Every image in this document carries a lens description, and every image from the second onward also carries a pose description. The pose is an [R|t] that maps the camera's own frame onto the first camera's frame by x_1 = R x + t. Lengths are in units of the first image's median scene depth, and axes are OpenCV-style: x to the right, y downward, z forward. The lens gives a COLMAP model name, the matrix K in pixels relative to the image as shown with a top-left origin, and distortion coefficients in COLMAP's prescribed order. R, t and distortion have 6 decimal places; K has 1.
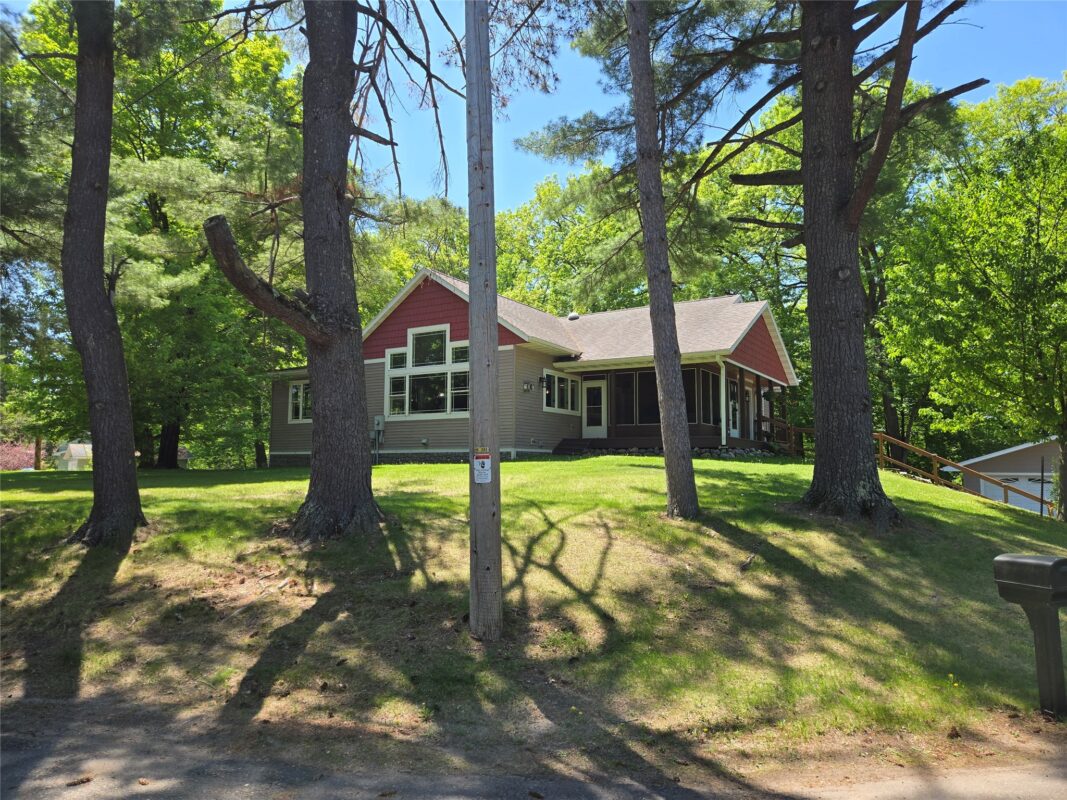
lens RADIAL K [[706.0, 0, 529.8], [0, 706.0, 397.8], [0, 0, 1]] dist [0.073275, -0.058266]
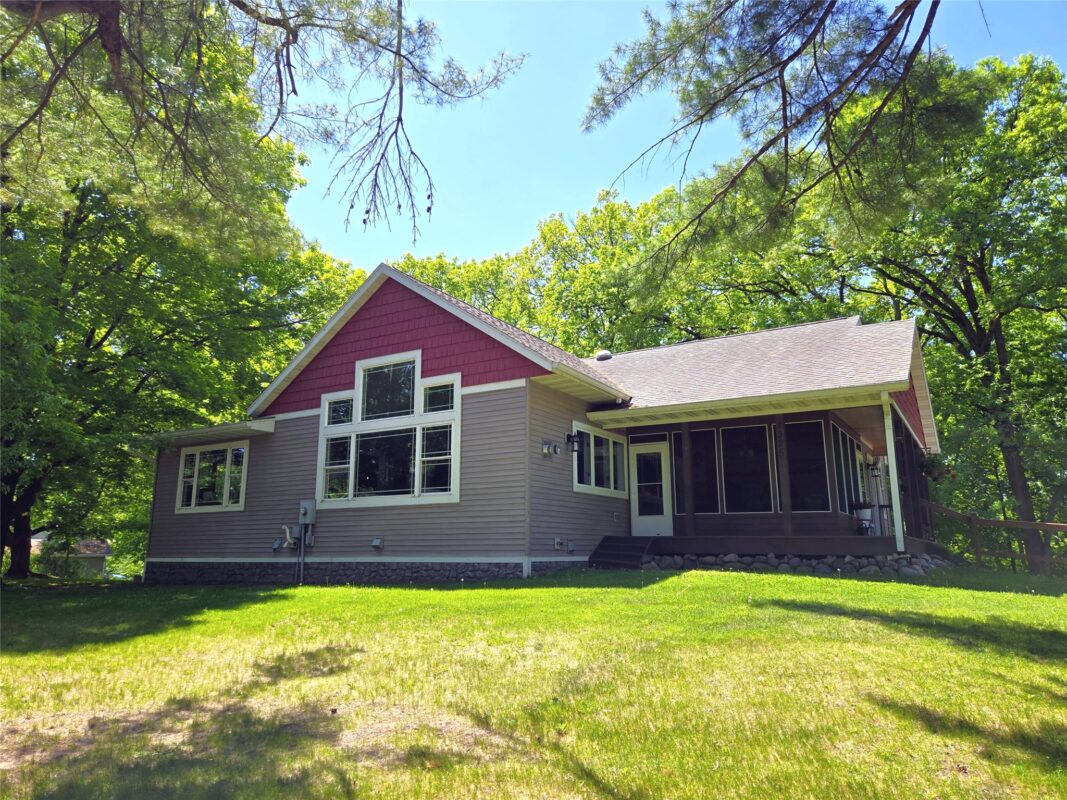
lens RADIAL K [[706.0, 0, 529.8], [0, 706.0, 397.8], [0, 0, 1]] dist [0.073275, -0.058266]
pose [[0.999939, -0.002110, 0.010881, -0.024005], [0.003346, 0.993374, -0.114874, 0.008626], [-0.010566, 0.114903, 0.993321, 0.374439]]
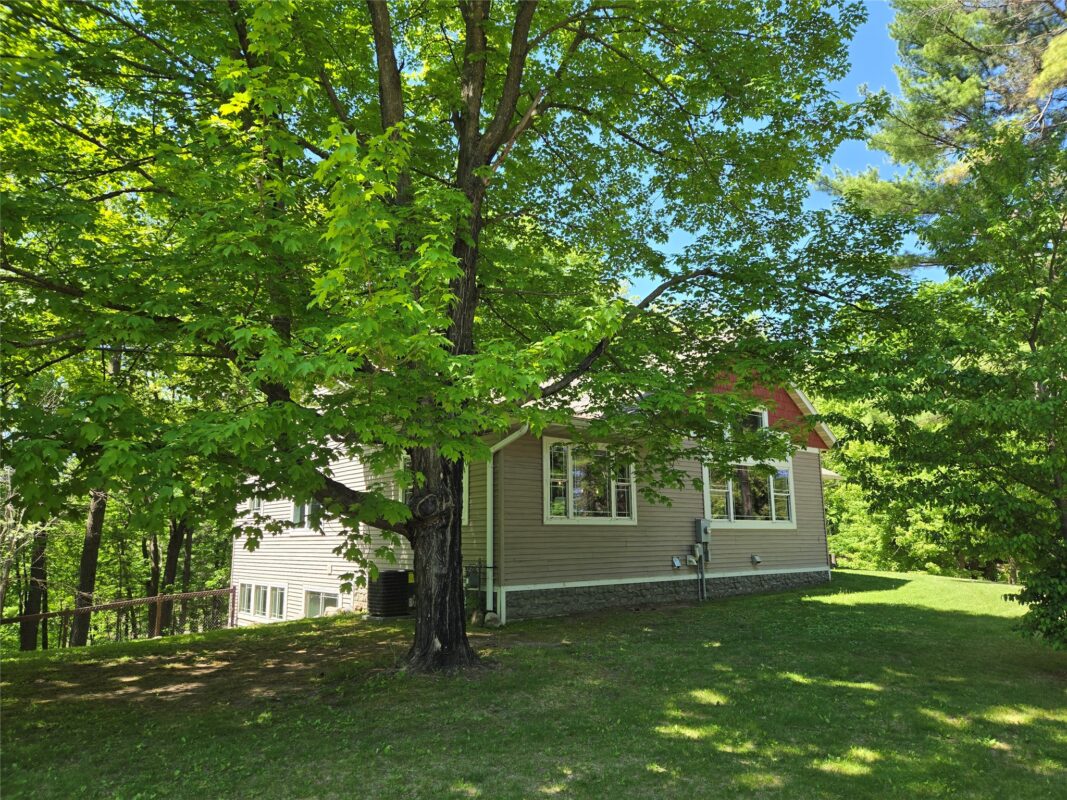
lens RADIAL K [[706.0, 0, 529.8], [0, 706.0, 397.8], [0, 0, 1]] dist [0.073275, -0.058266]
pose [[0.327985, 0.201323, 0.922982, -0.917141], [-0.047147, 0.979299, -0.196853, 0.053728], [-0.943506, 0.021049, 0.330687, 0.954424]]
